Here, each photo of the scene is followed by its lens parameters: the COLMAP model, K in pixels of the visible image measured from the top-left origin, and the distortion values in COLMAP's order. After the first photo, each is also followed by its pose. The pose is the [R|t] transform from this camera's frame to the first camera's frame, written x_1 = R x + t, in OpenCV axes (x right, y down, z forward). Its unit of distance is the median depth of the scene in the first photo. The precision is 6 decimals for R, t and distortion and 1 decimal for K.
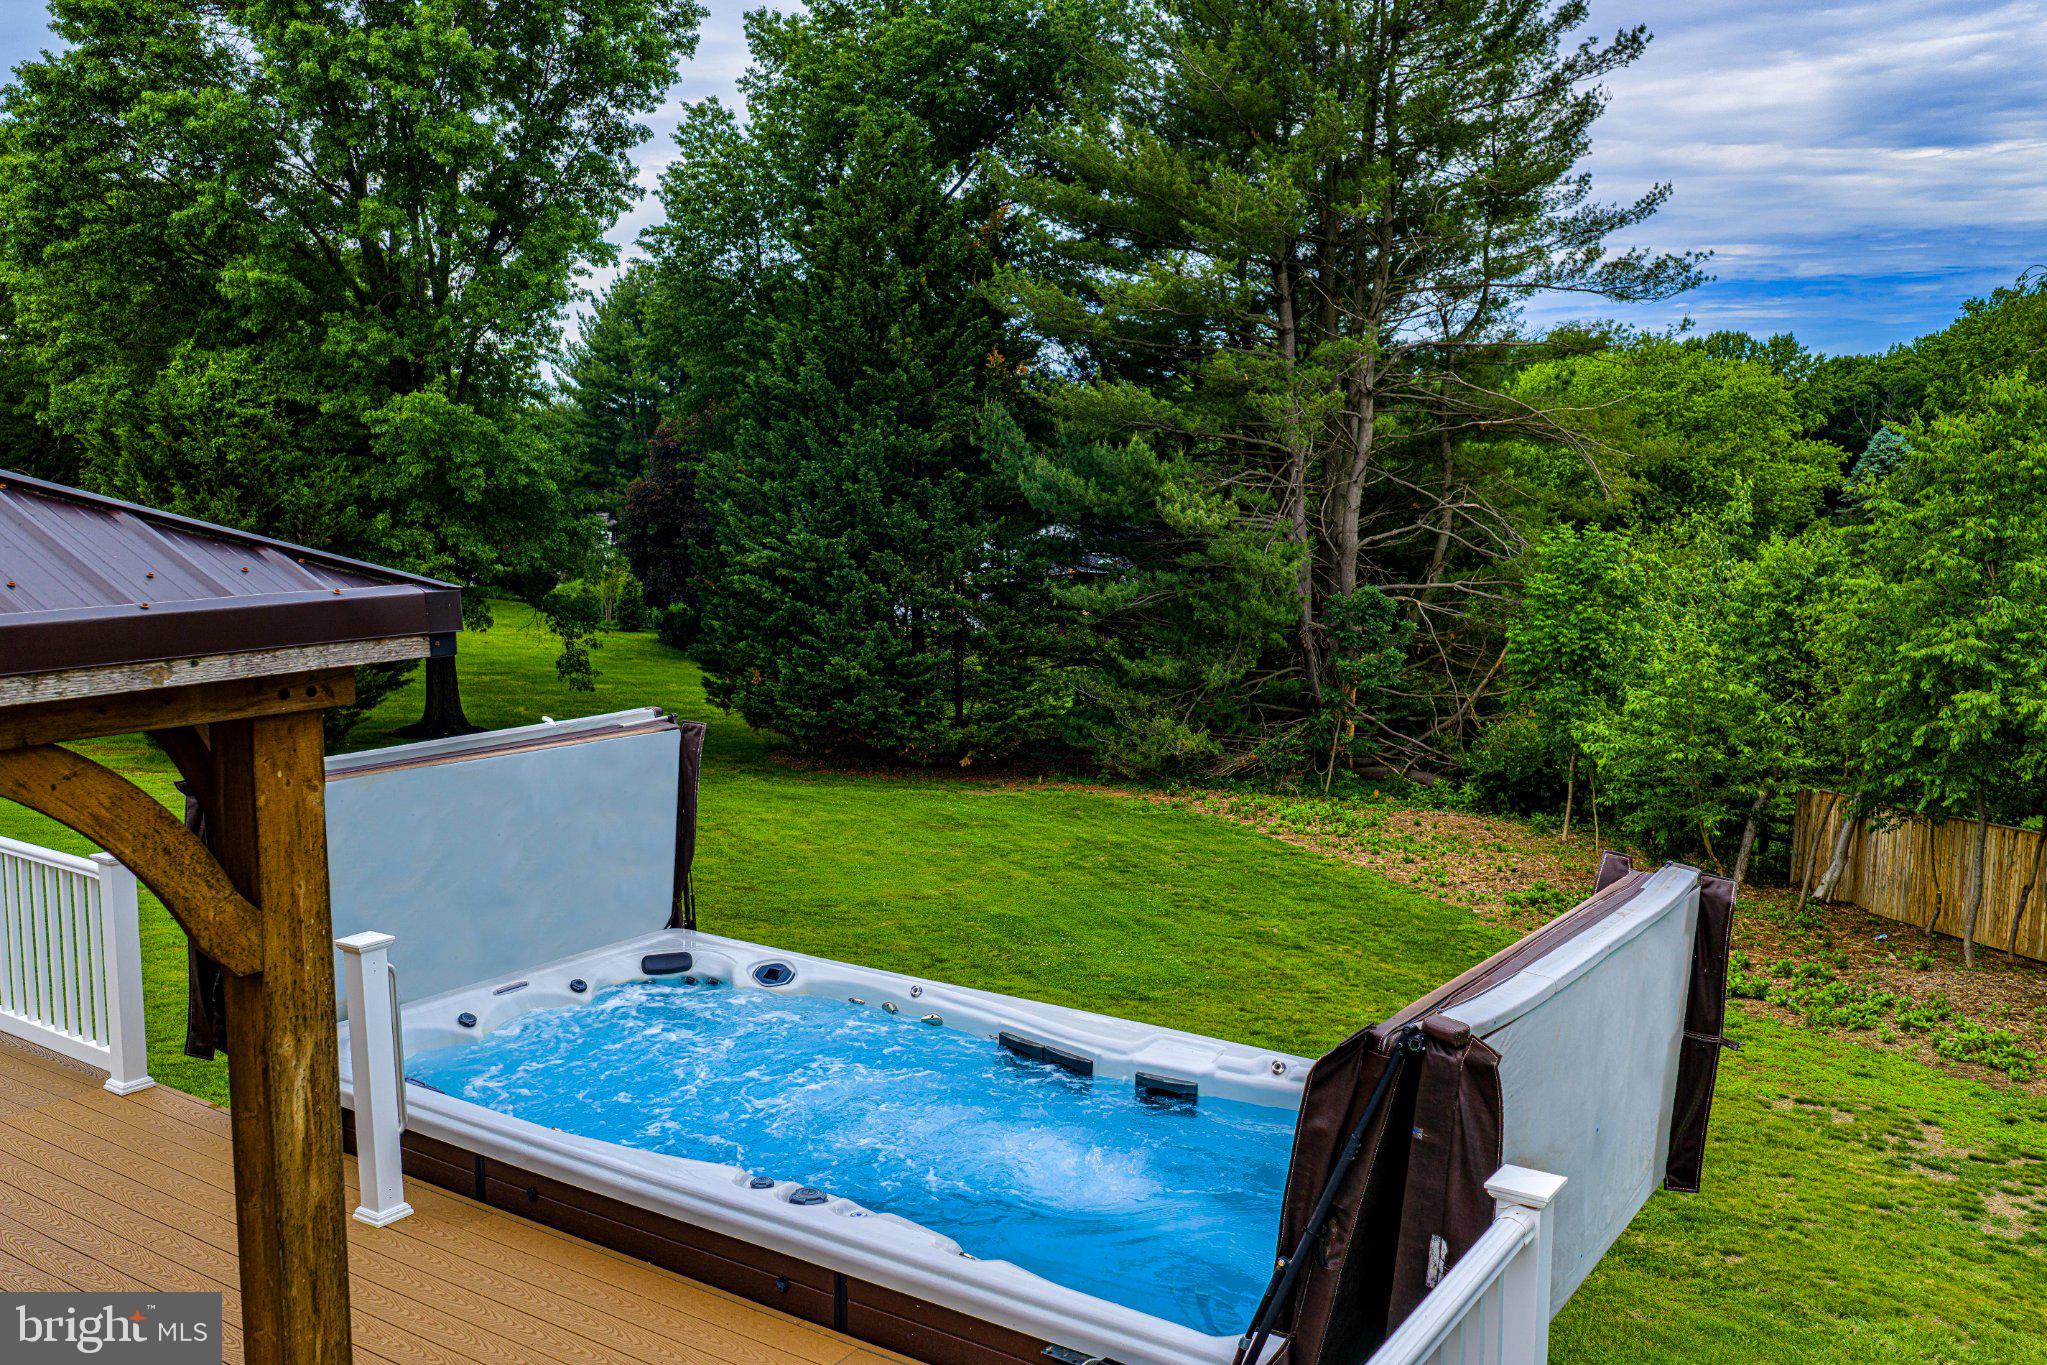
lens RADIAL K [[1729.2, 0, 1025.9], [0, 1729.2, 662.1], [0, 0, 1]] dist [0.008748, 0.004079]
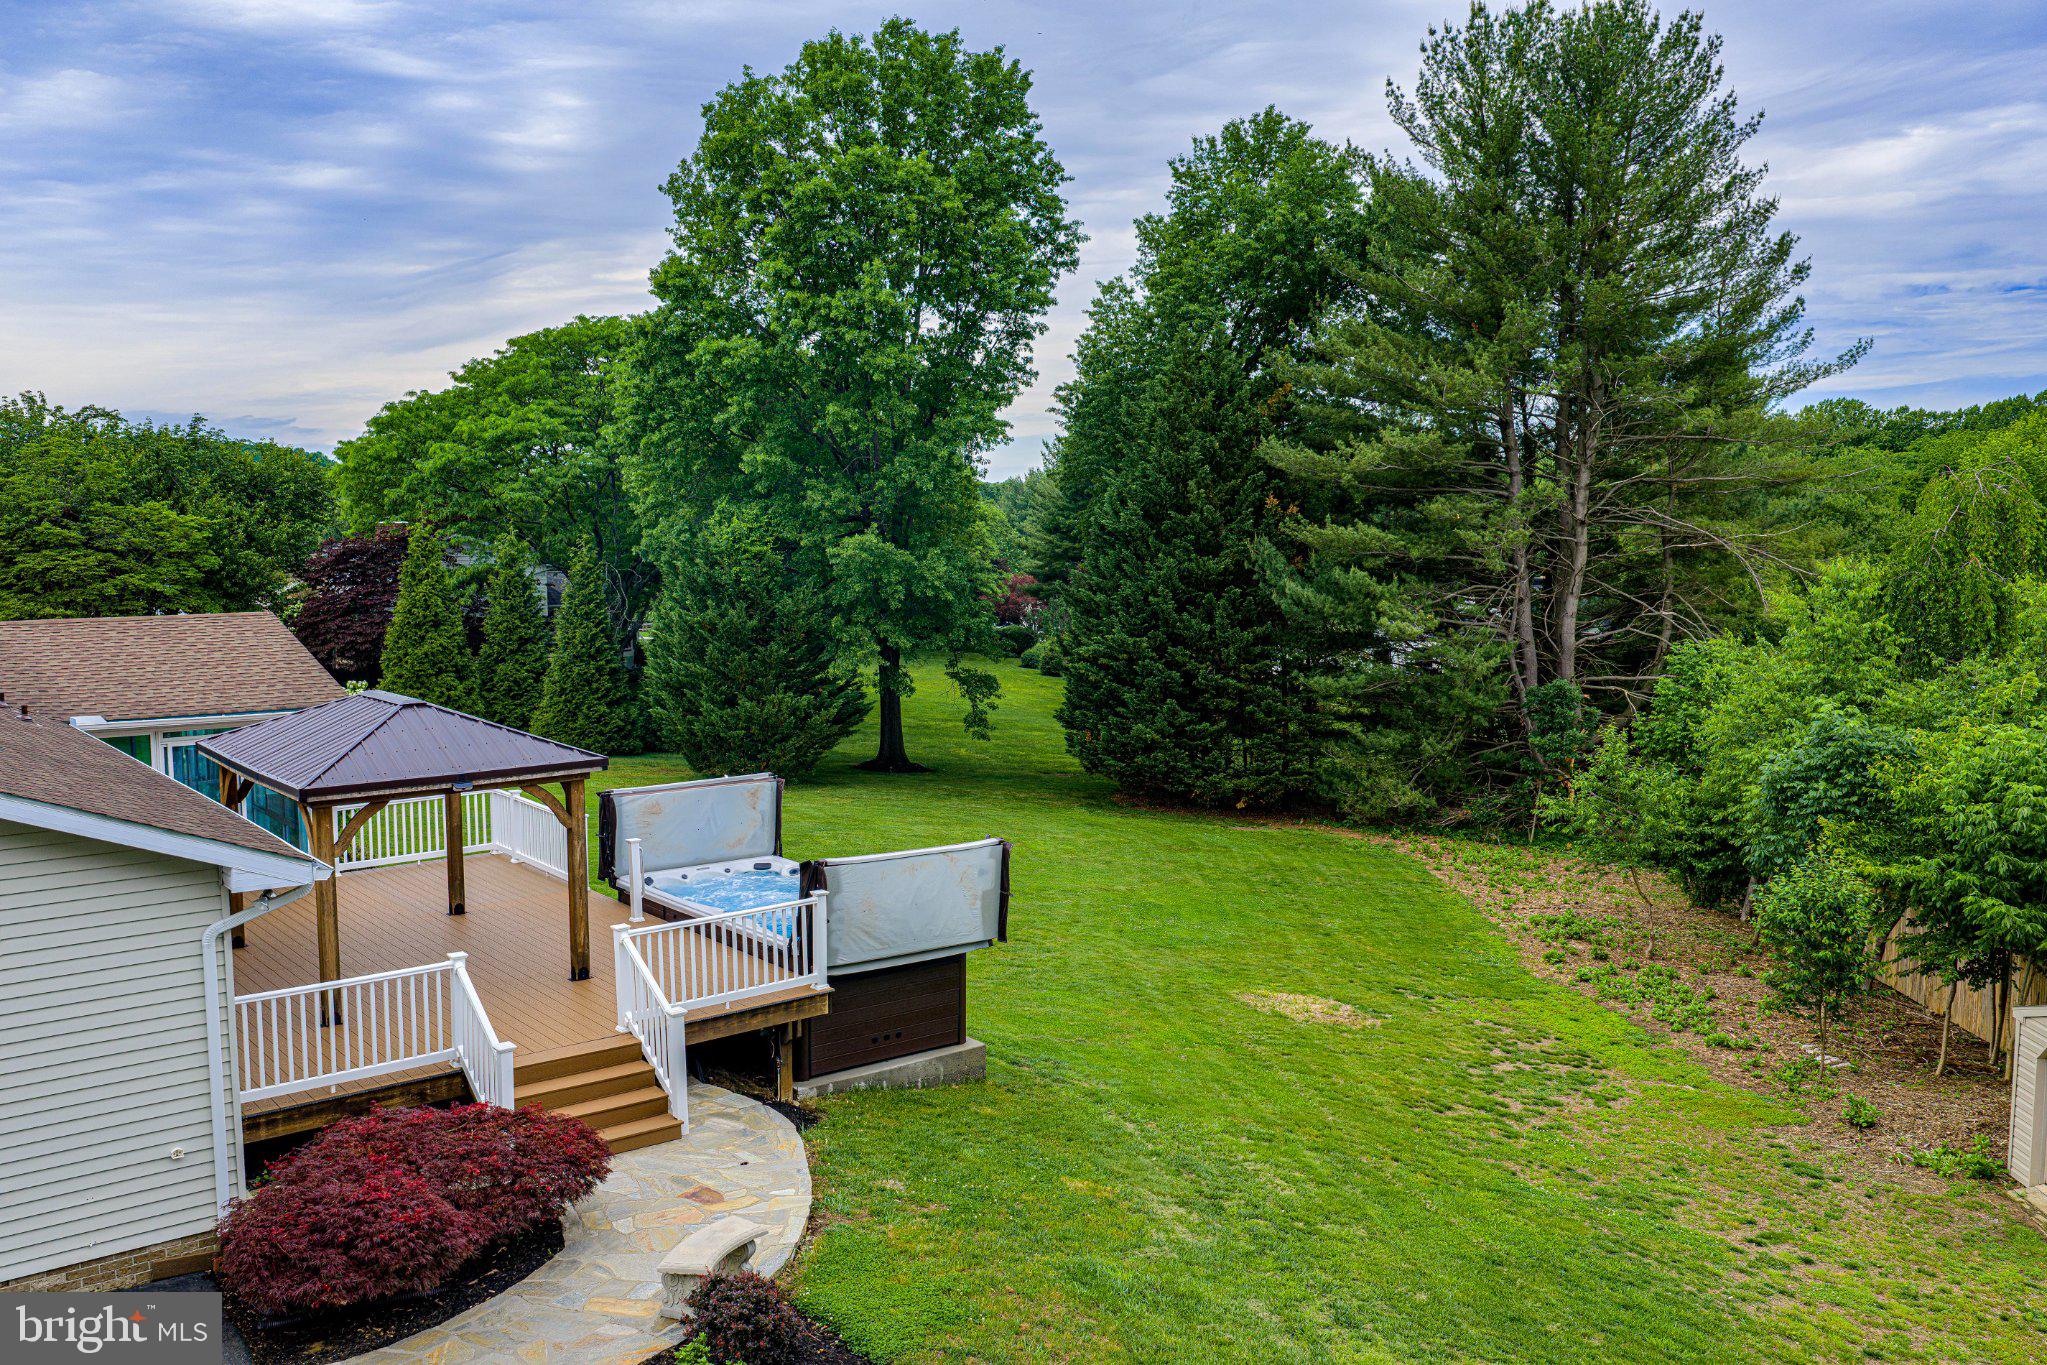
lens RADIAL K [[1693.8, 0, 1023.5], [0, 1693.8, 682.5], [0, 0, 1]] dist [0.020342, -0.033334]
pose [[0.950253, 0.023782, -0.310571, 0.218390], [-0.027732, 0.999581, -0.008309, -0.021988], [0.310243, 0.016509, 0.950514, -0.303852]]
